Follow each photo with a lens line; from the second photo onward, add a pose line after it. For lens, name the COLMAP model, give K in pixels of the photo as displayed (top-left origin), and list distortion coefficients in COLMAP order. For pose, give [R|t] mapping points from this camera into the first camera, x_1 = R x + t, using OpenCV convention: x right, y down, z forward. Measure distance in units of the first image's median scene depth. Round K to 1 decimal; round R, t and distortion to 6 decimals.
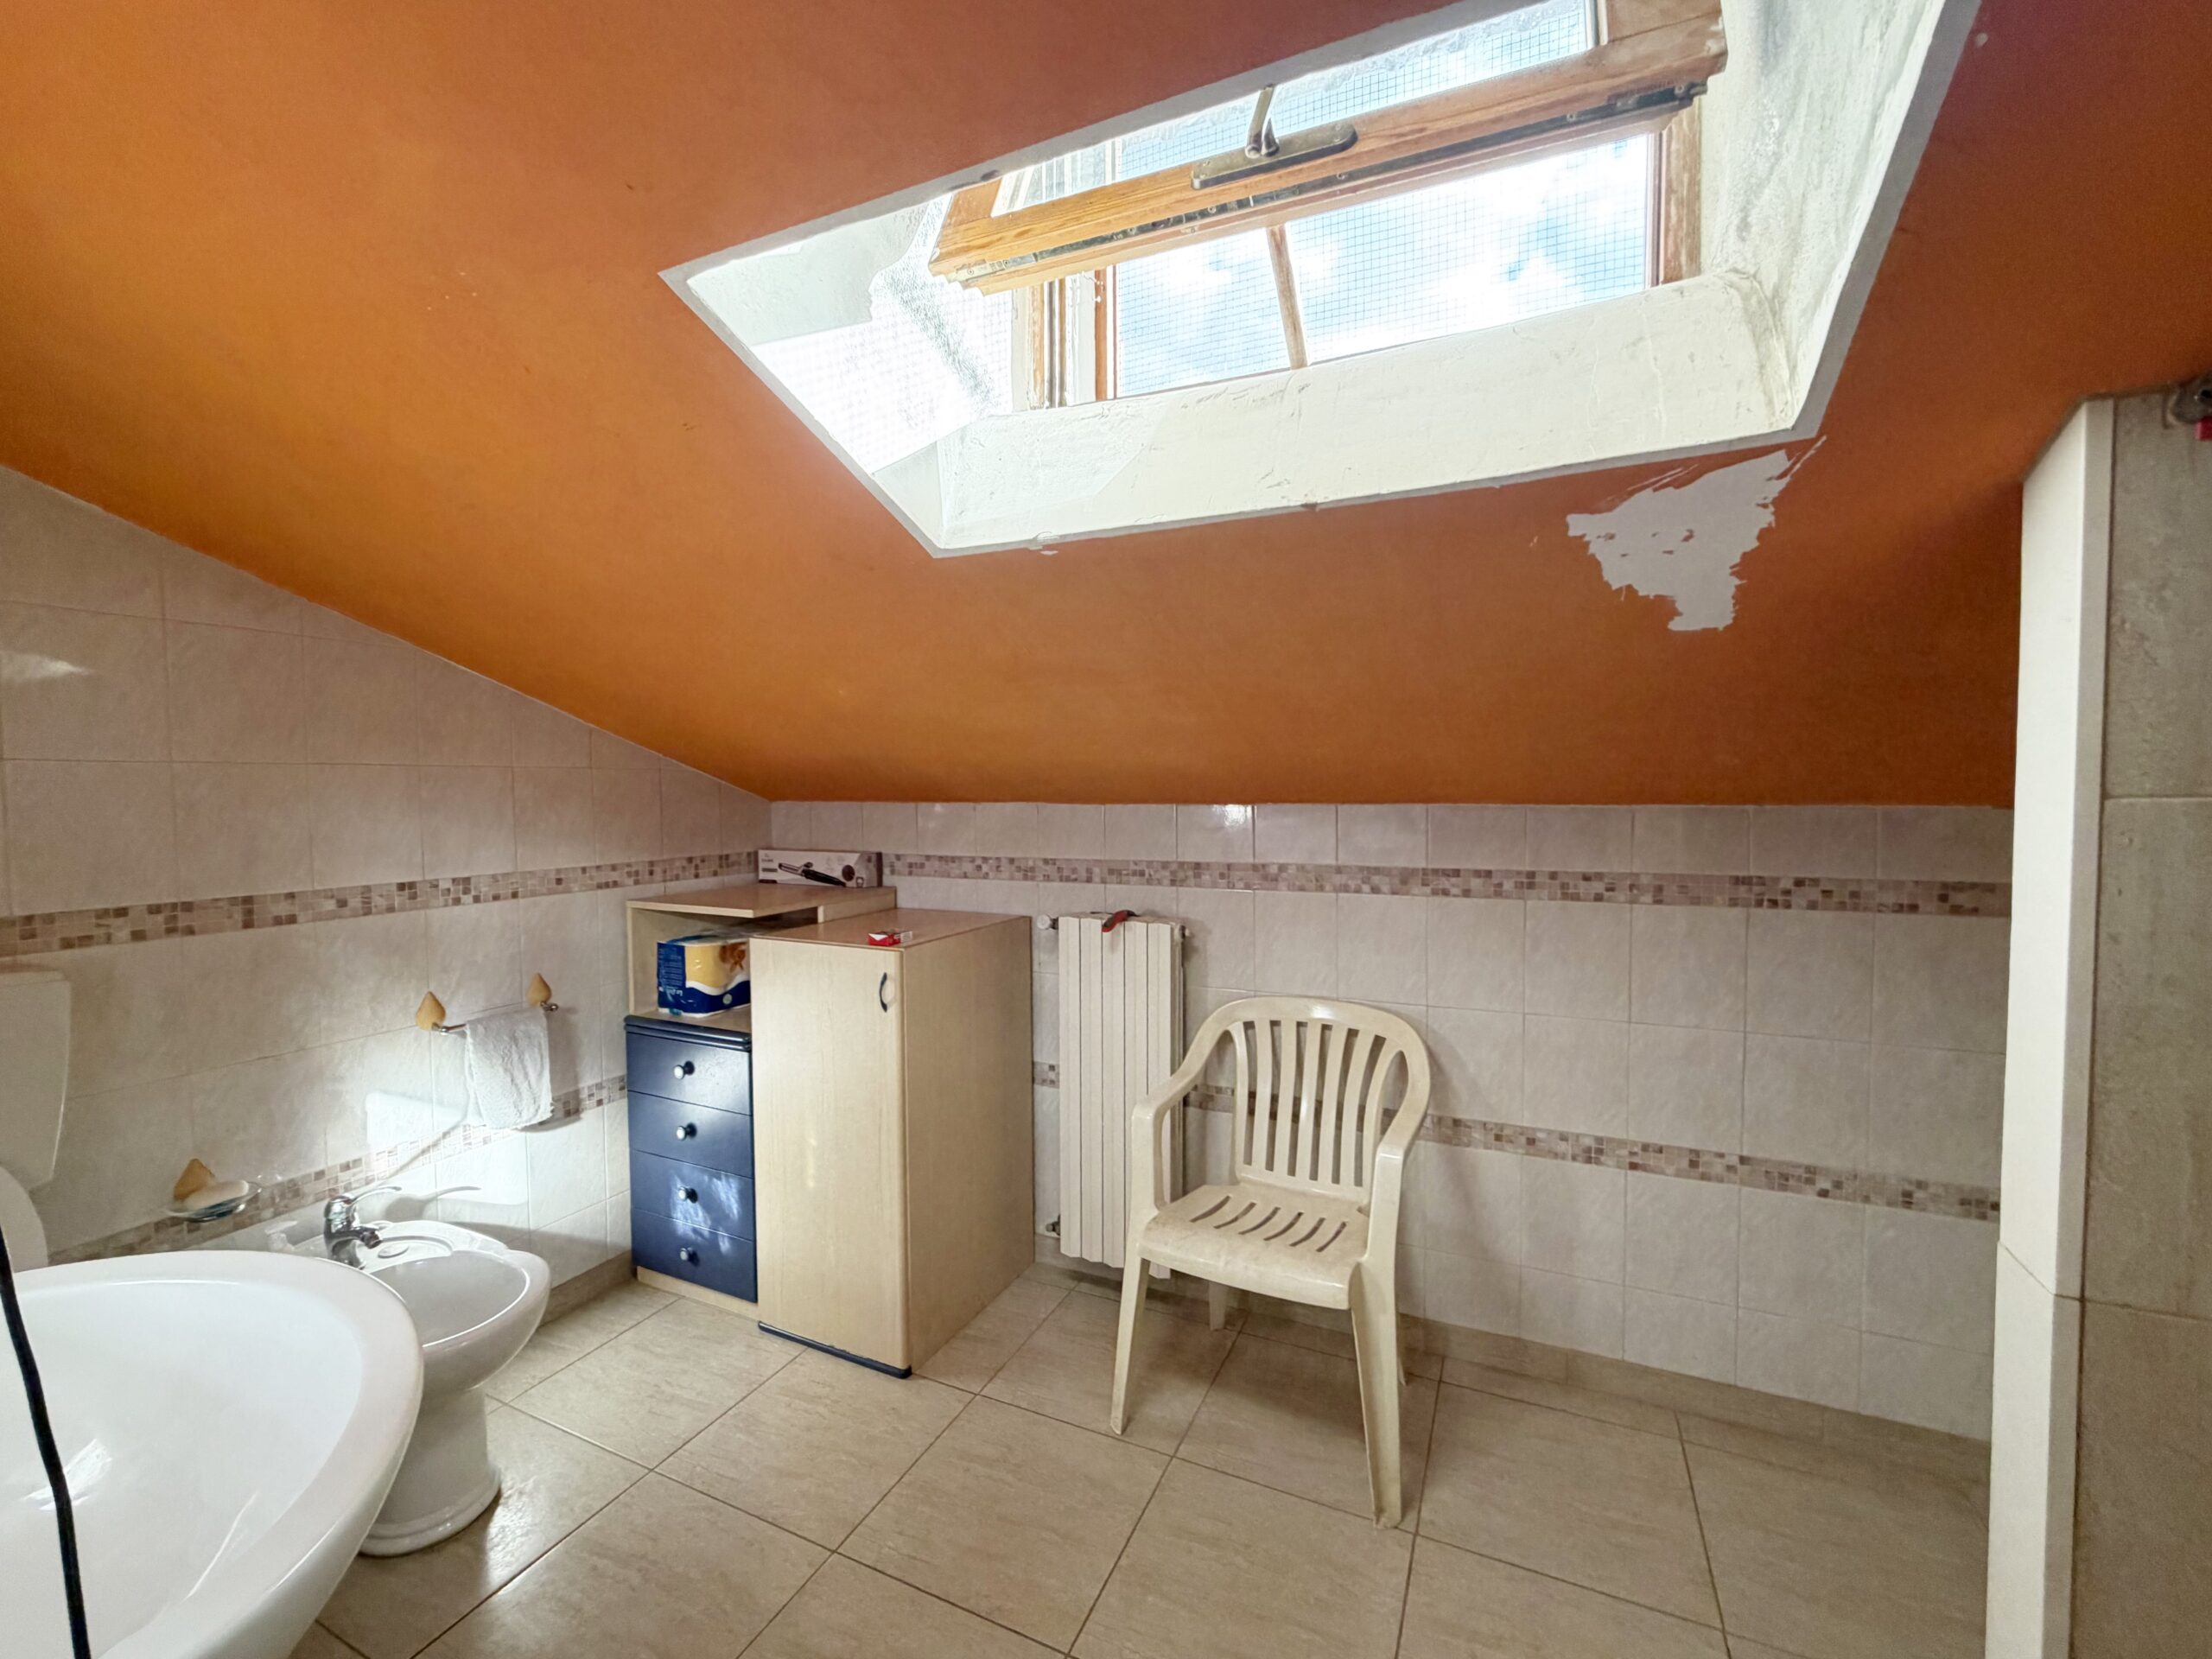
lens RADIAL K [[898.9, 0, 1096.1], [0, 898.9, 819.1], [0, 0, 1]] dist [0.000033, 0.000244]
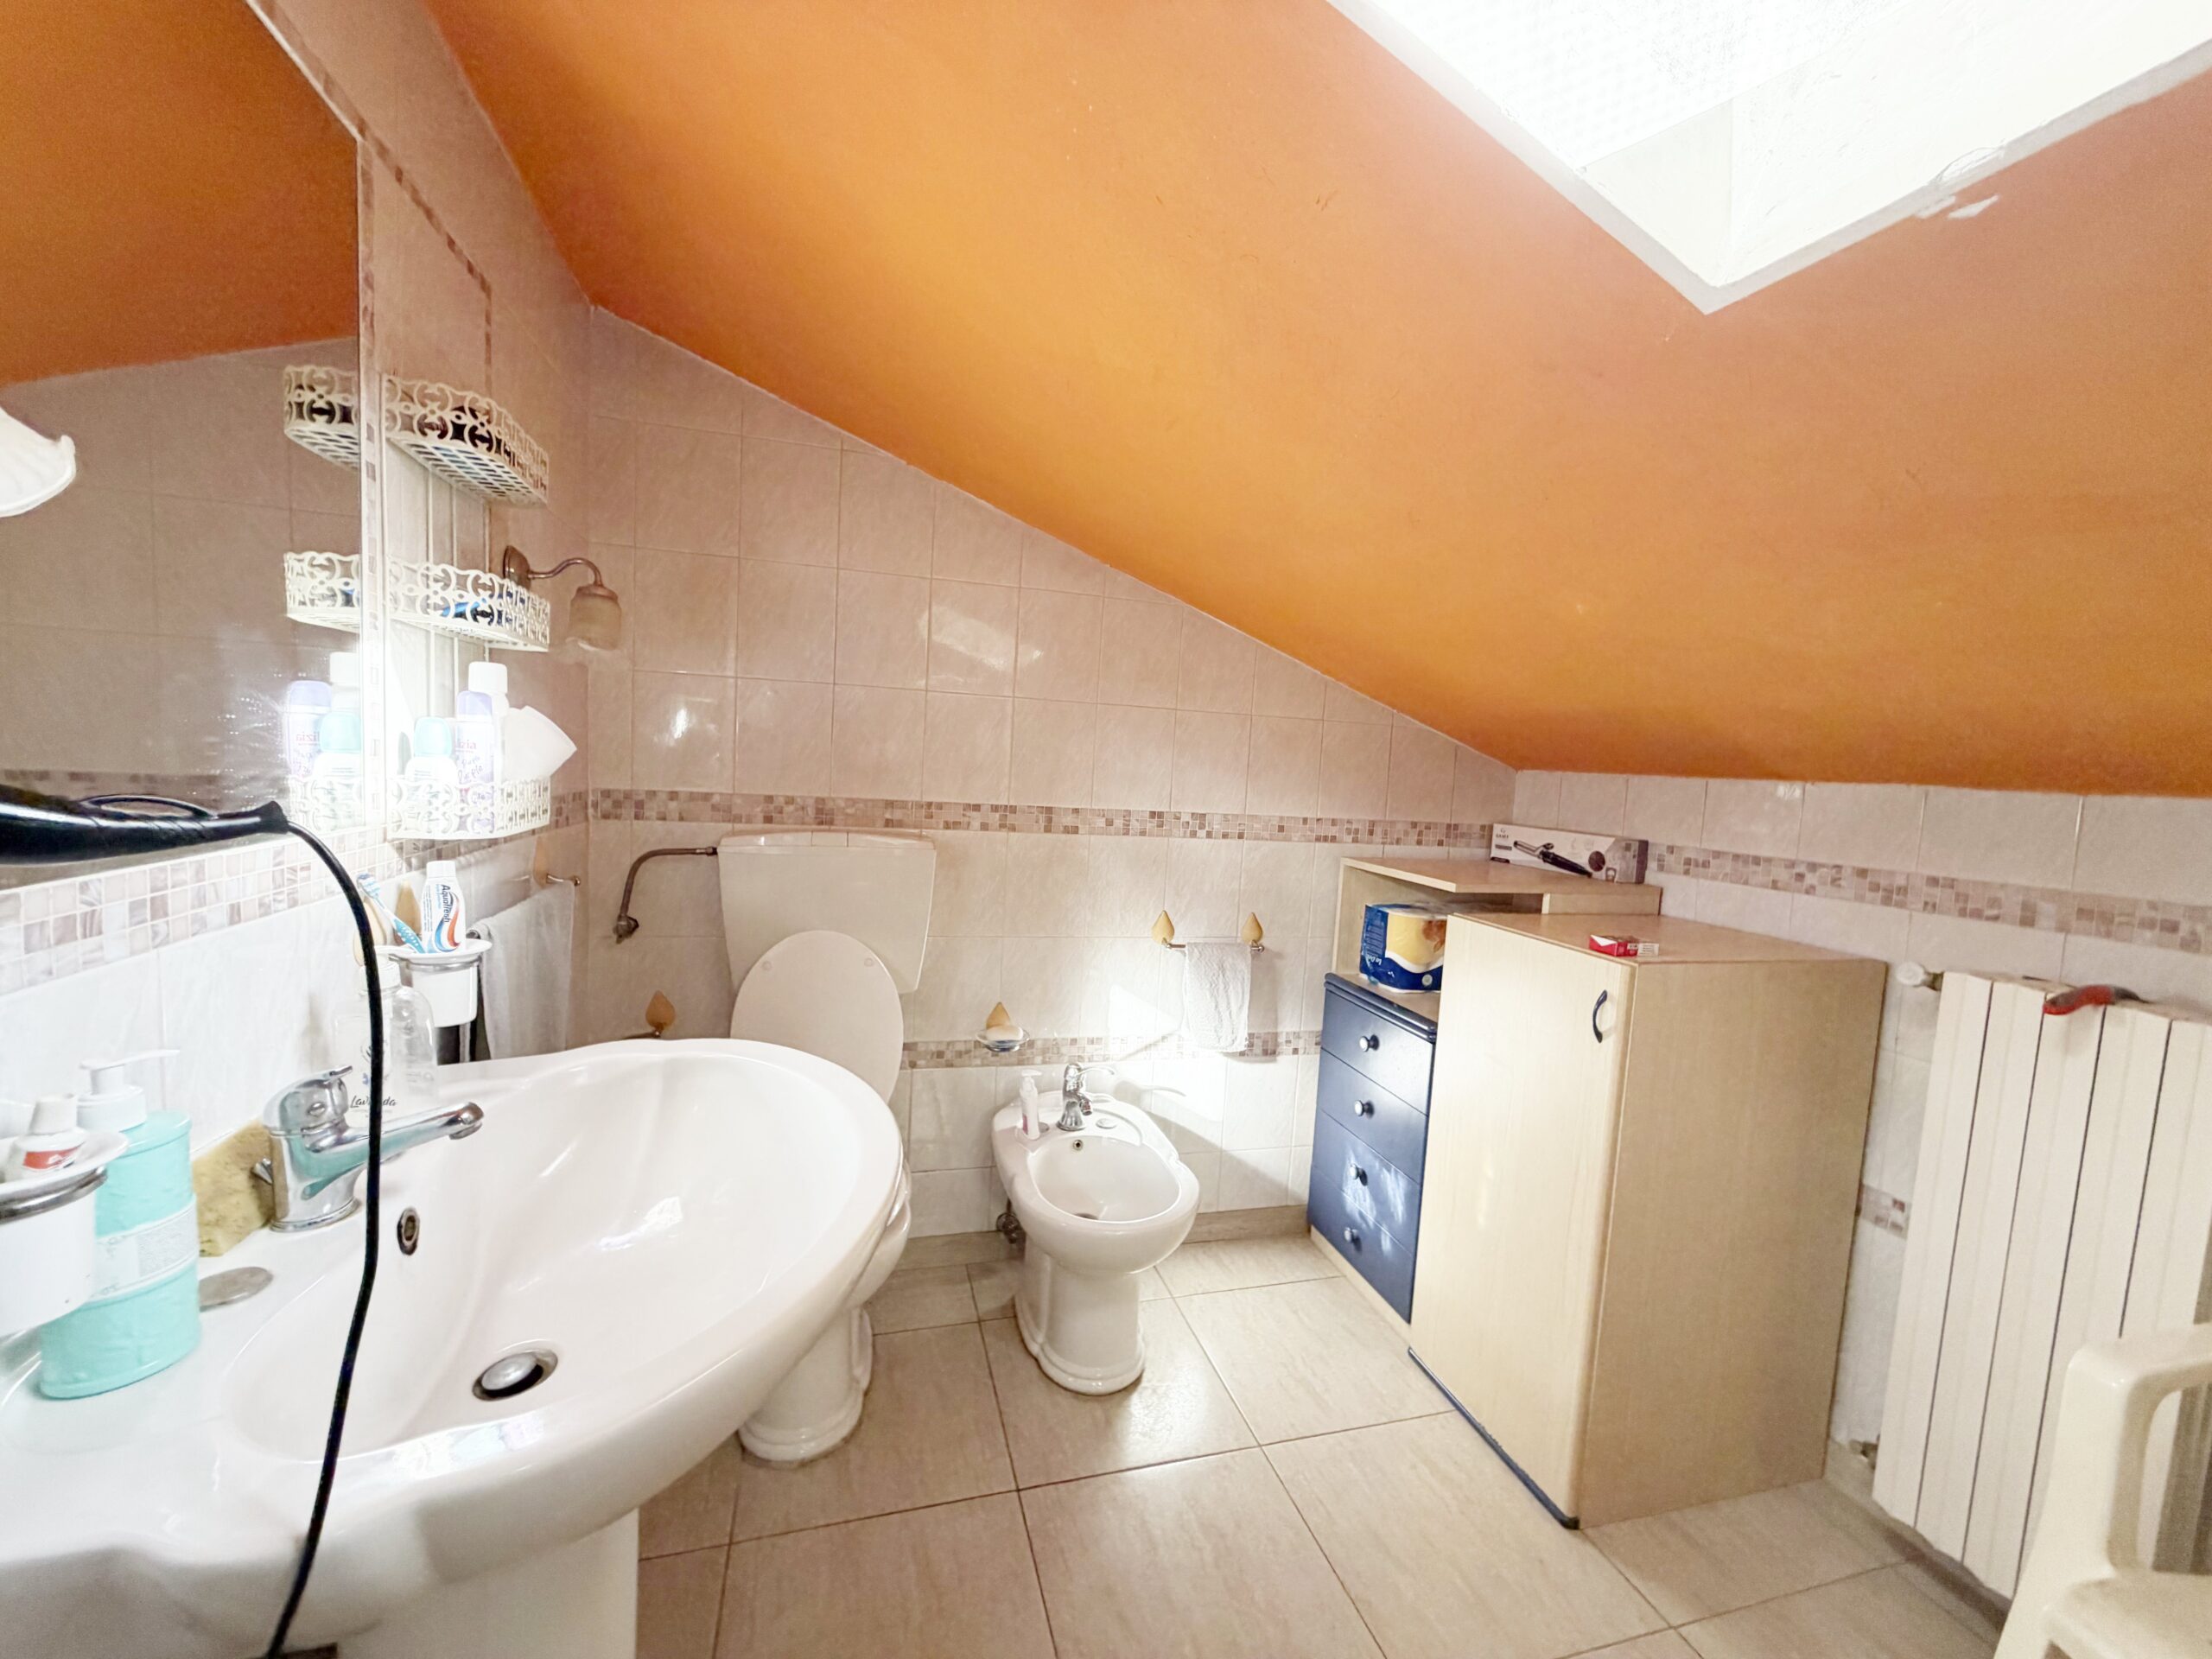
lens RADIAL K [[879.4, 0, 1099.9], [0, 879.4, 827.3], [0, 0, 1]] dist [-0.001245, 0.000429]
pose [[0.662489, 0.101774, -0.742125, 0.011288], [-0.086627, 0.994489, 0.059052, 0.026734], [0.744046, 0.025167, 0.667655, 0.176913]]
